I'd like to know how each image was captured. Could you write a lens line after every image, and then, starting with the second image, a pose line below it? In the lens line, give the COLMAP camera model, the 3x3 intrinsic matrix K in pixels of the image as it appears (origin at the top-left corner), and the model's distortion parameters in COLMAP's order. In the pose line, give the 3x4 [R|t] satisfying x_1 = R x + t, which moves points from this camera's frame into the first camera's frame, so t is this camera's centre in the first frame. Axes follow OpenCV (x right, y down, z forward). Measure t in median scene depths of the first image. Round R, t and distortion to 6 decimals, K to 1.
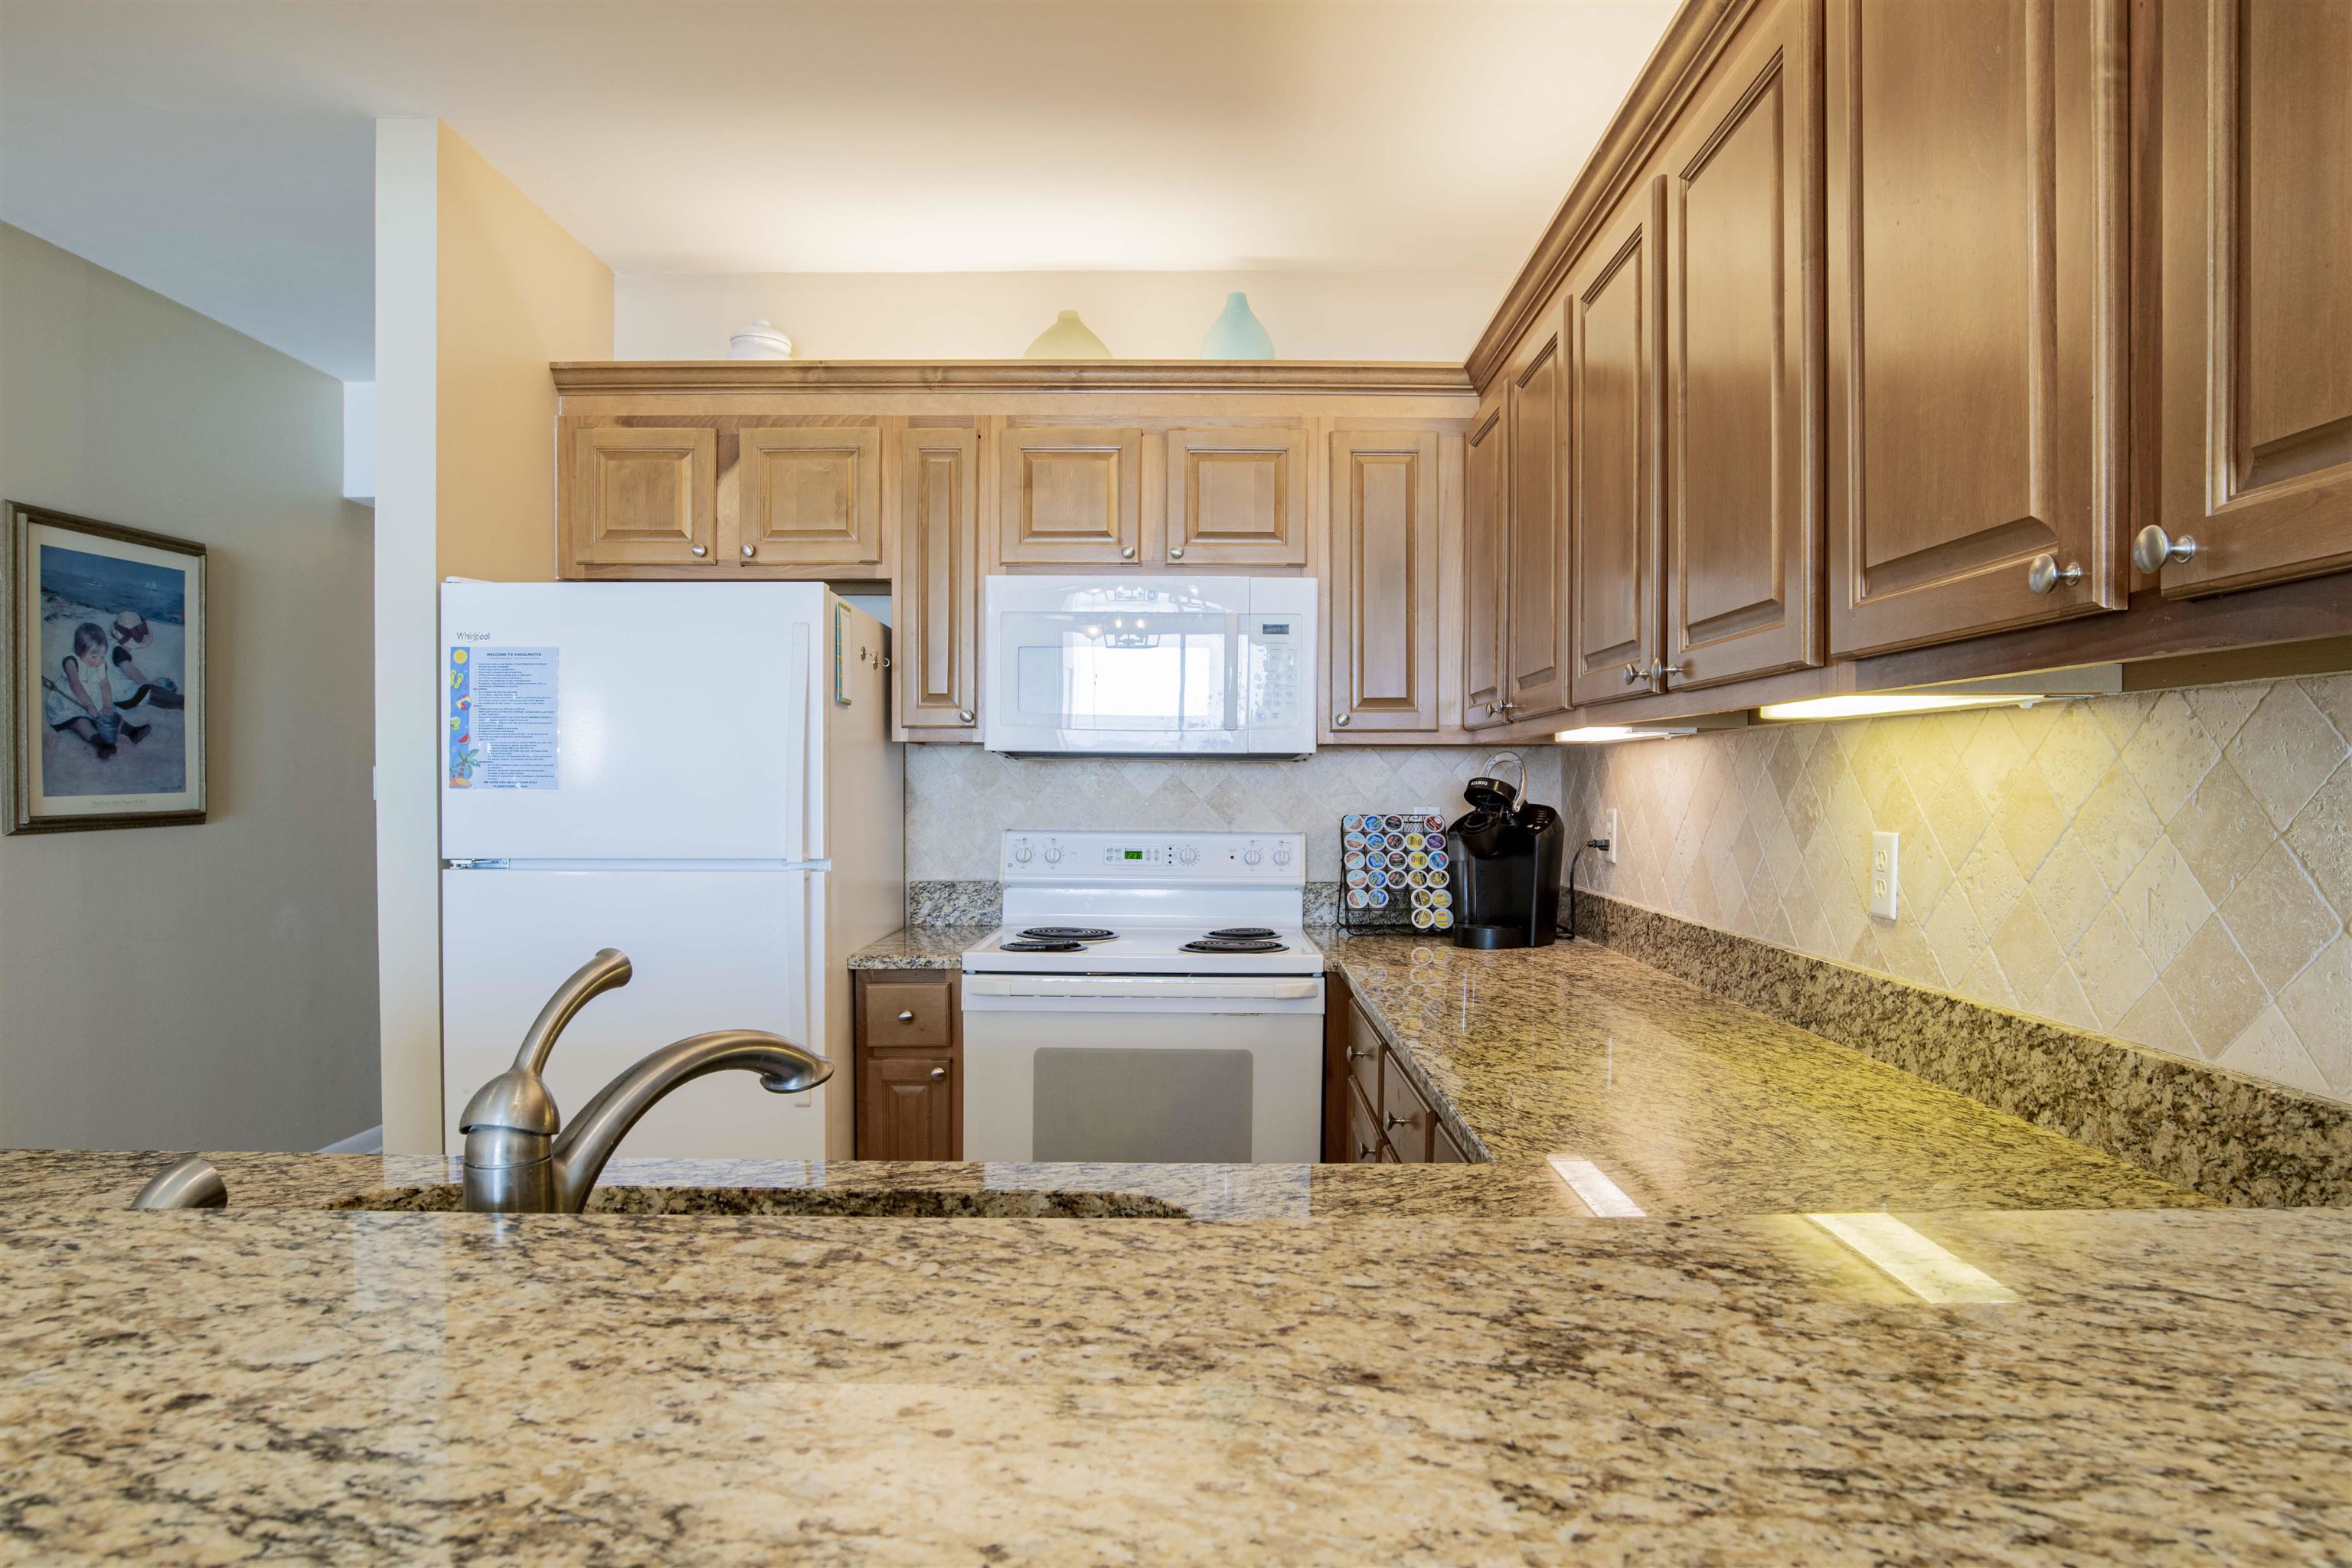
lens RADIAL K [[1352.4, 0, 1178.4], [0, 1352.4, 816.1], [0, 0, 1]] dist [-0.053579, 0.021324]
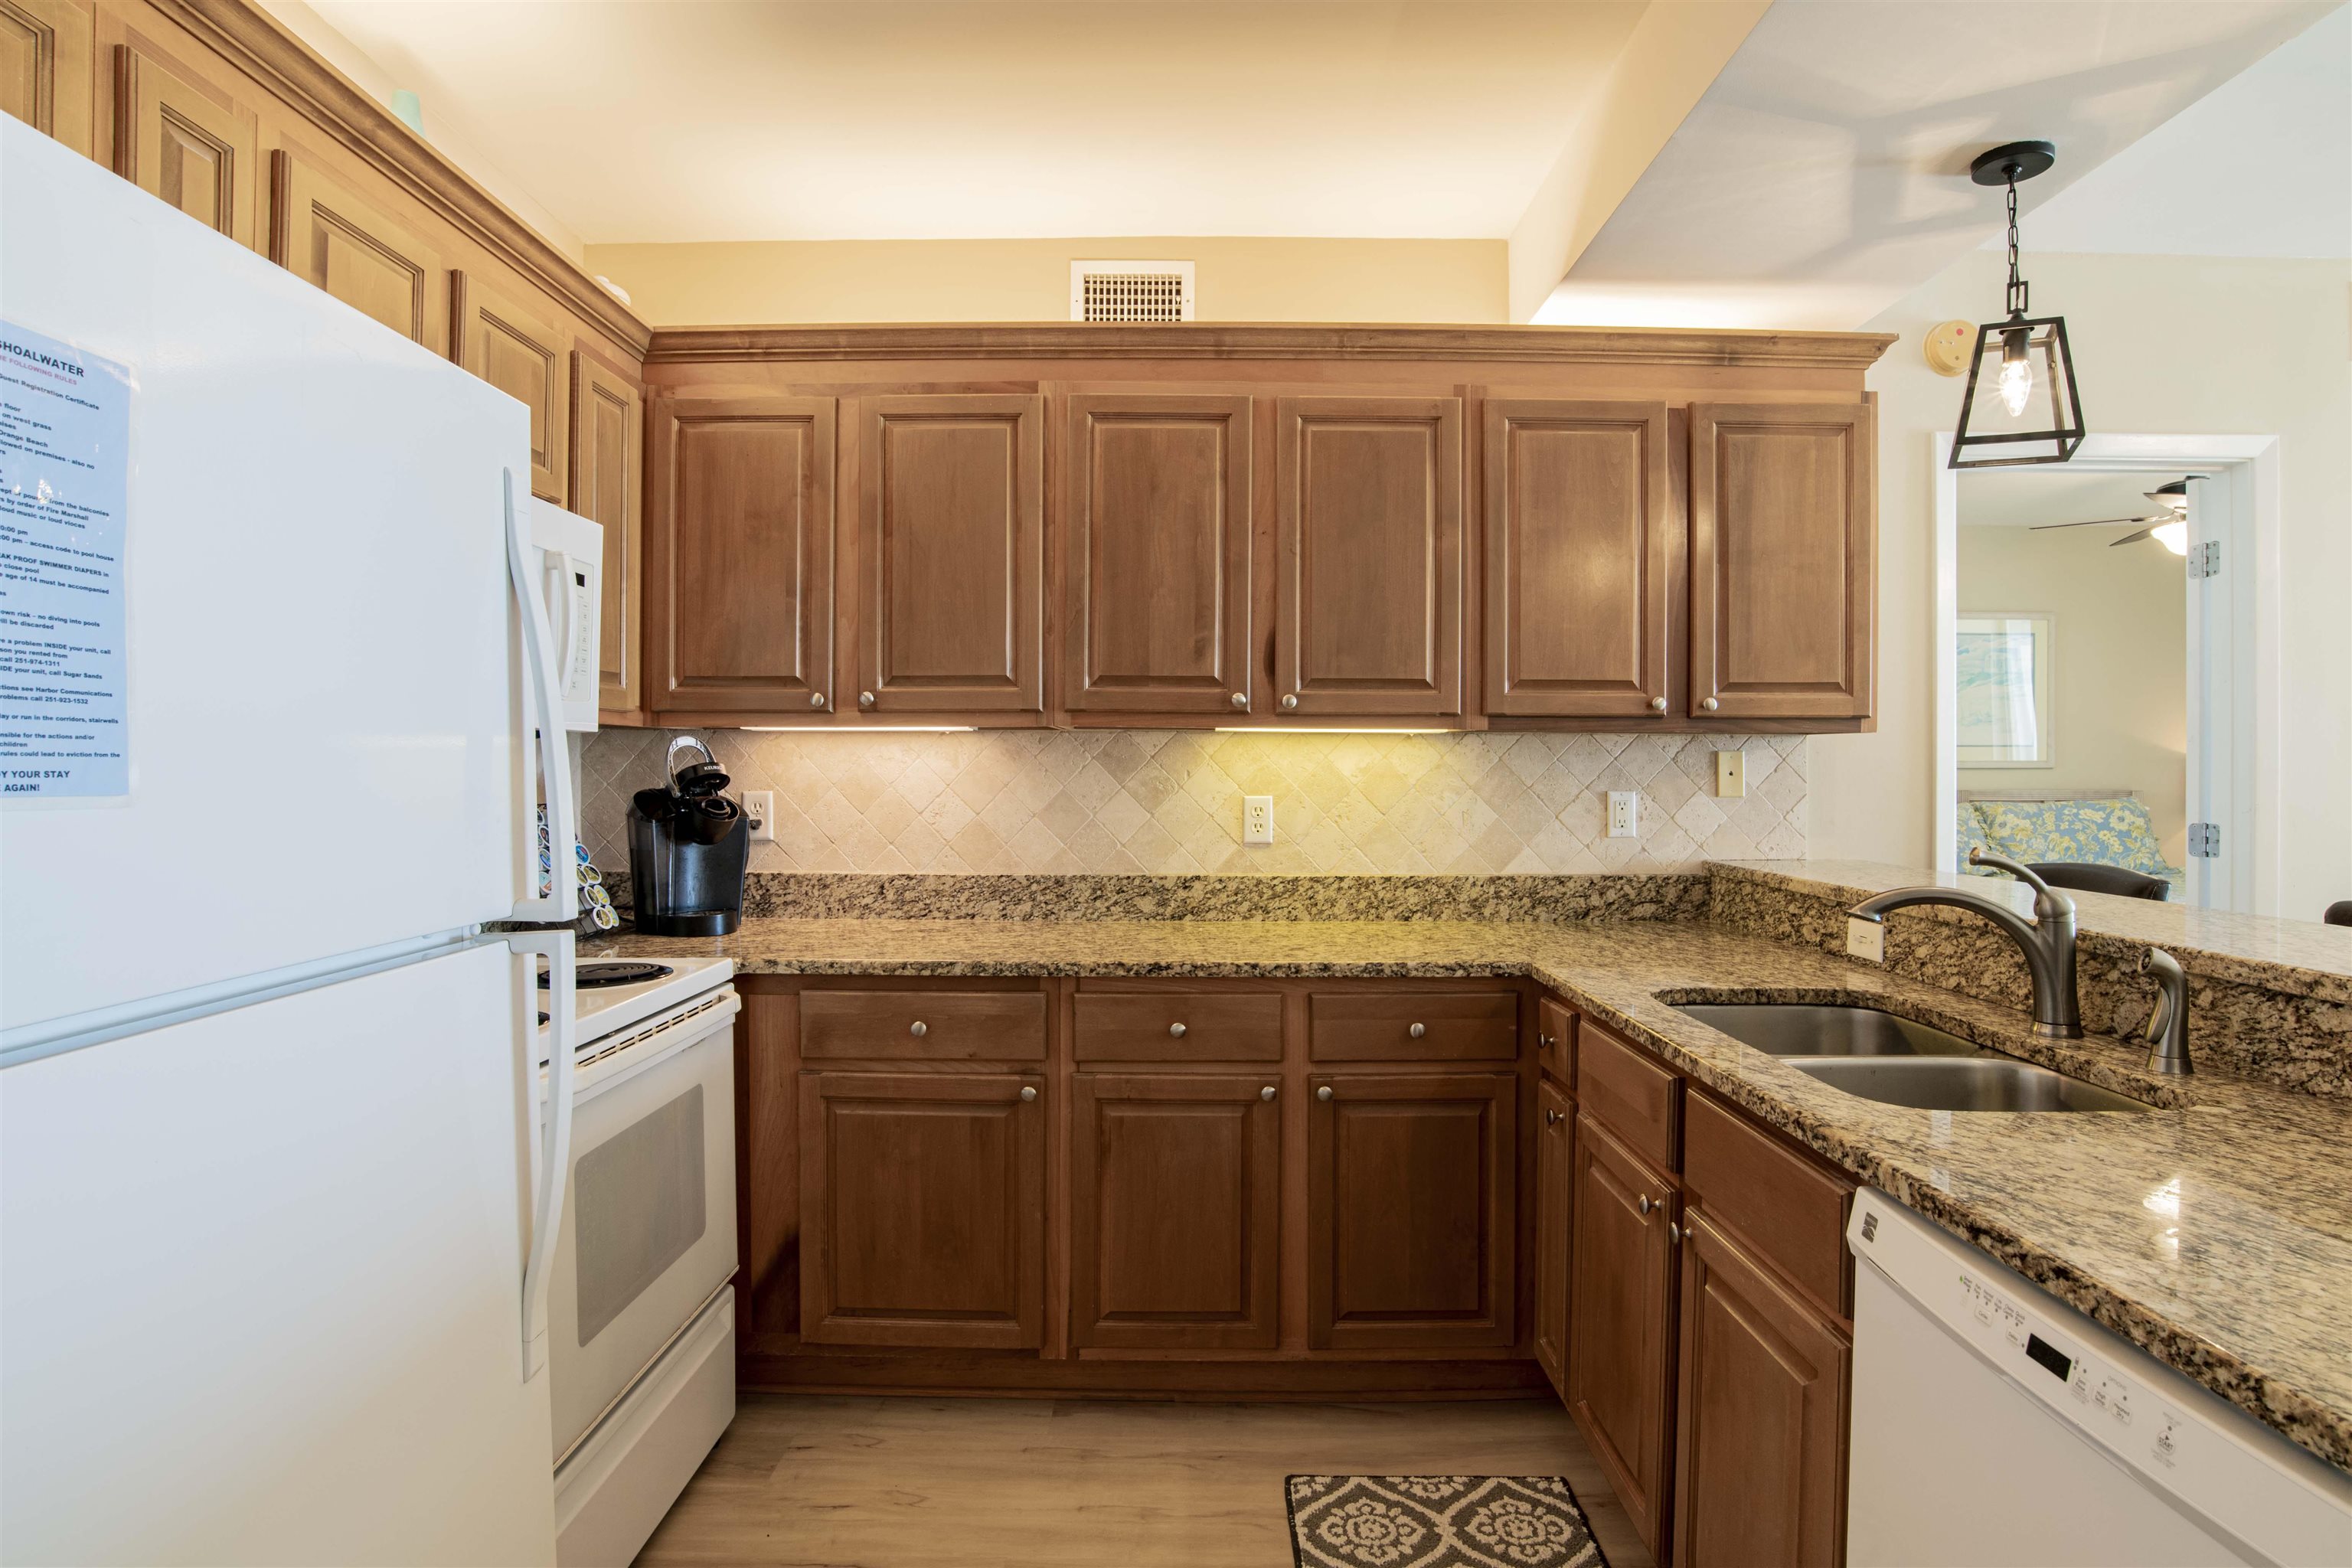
lens RADIAL K [[1226.4, 0, 1204.9], [0, 1226.4, 771.5], [0, 0, 1]] dist [-0.068785, 0.014210]
pose [[-0.017199, -0.004724, 0.999841, -1.255748], [0.022104, 0.999743, 0.005104, -0.034835], [-0.999608, 0.022189, -0.017091, 1.220224]]
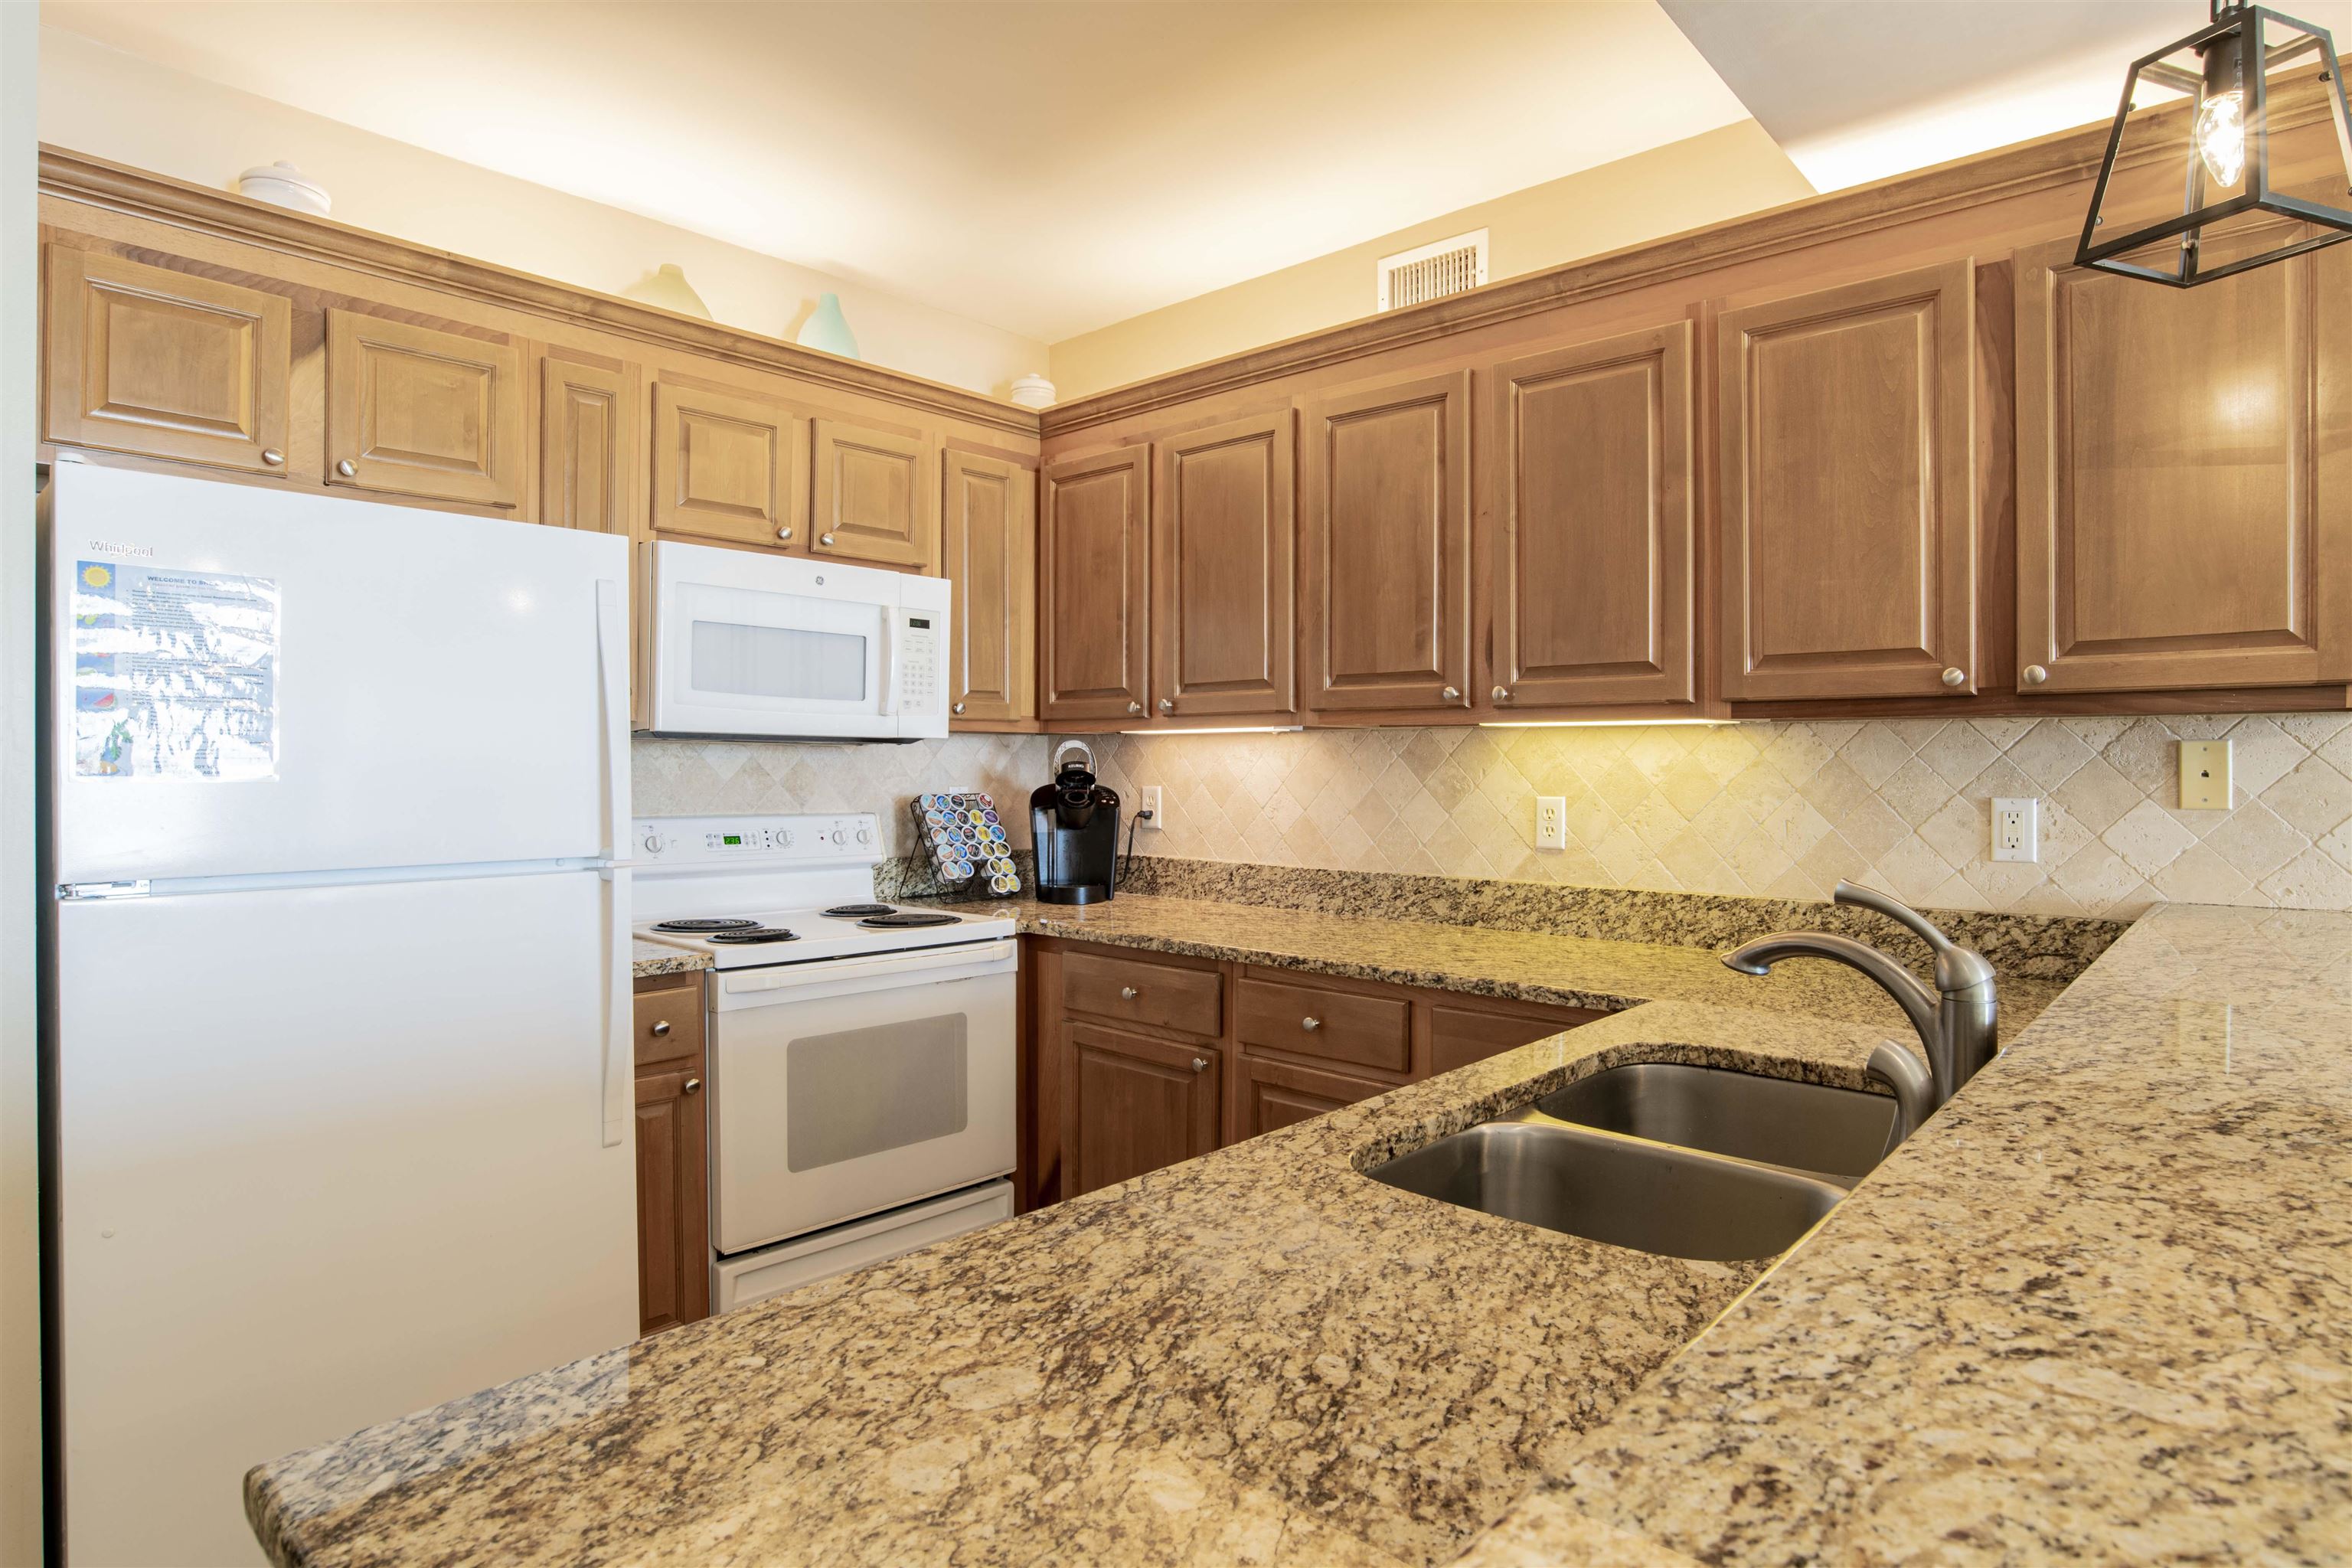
lens RADIAL K [[1292.3, 0, 1174.5], [0, 1292.3, 771.4], [0, 0, 1]] dist [-0.069323, 0.031979]
pose [[0.670188, -0.003696, 0.742182, -1.062355], [0.017254, 0.999795, -0.010602, -0.011786], [-0.741991, 0.019911, 0.670115, 0.312583]]
